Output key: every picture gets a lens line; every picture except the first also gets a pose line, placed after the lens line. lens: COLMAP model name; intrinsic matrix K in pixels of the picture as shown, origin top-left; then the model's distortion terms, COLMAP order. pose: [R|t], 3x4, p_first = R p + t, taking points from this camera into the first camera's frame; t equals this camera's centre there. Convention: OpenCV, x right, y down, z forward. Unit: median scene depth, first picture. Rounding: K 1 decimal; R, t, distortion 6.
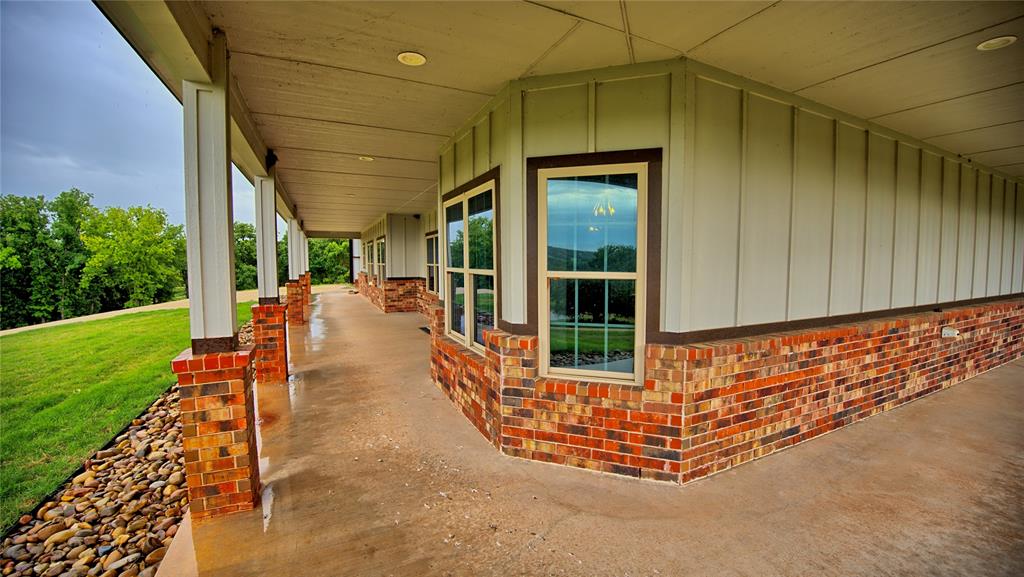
lens RADIAL K [[409.7, 0, 515.1], [0, 409.7, 287.1], [0, 0, 1]] dist [-0.046703, 0.000163]
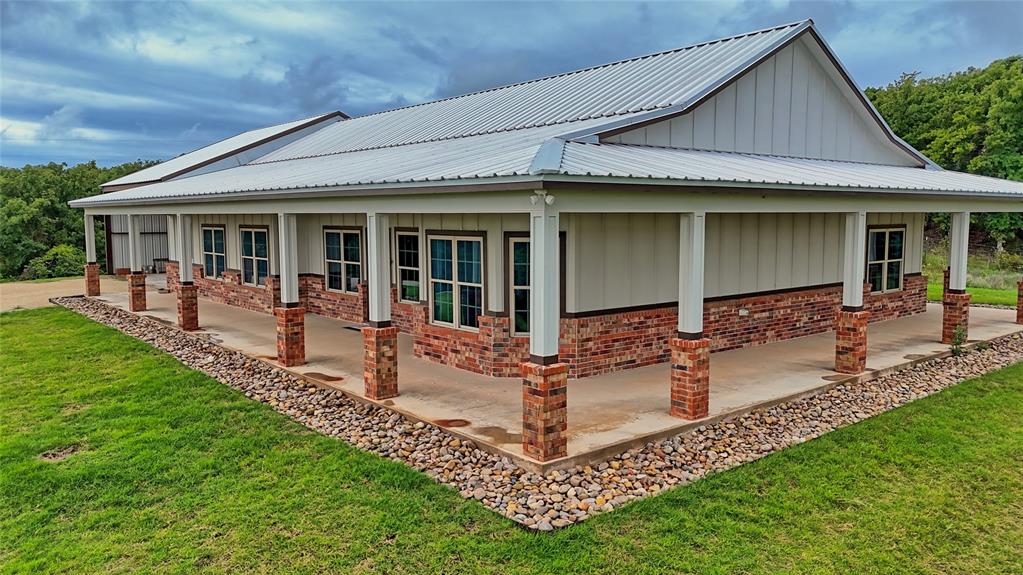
lens RADIAL K [[712.7, 0, 511.5], [0, 712.7, 287.5], [0, 0, 1]] dist [0.011412, -0.000990]
pose [[0.968399, -0.024159, 0.248234, -0.811824], [0.017123, 0.999389, 0.030464, -0.137195], [-0.248819, -0.025251, 0.968221, -2.439351]]
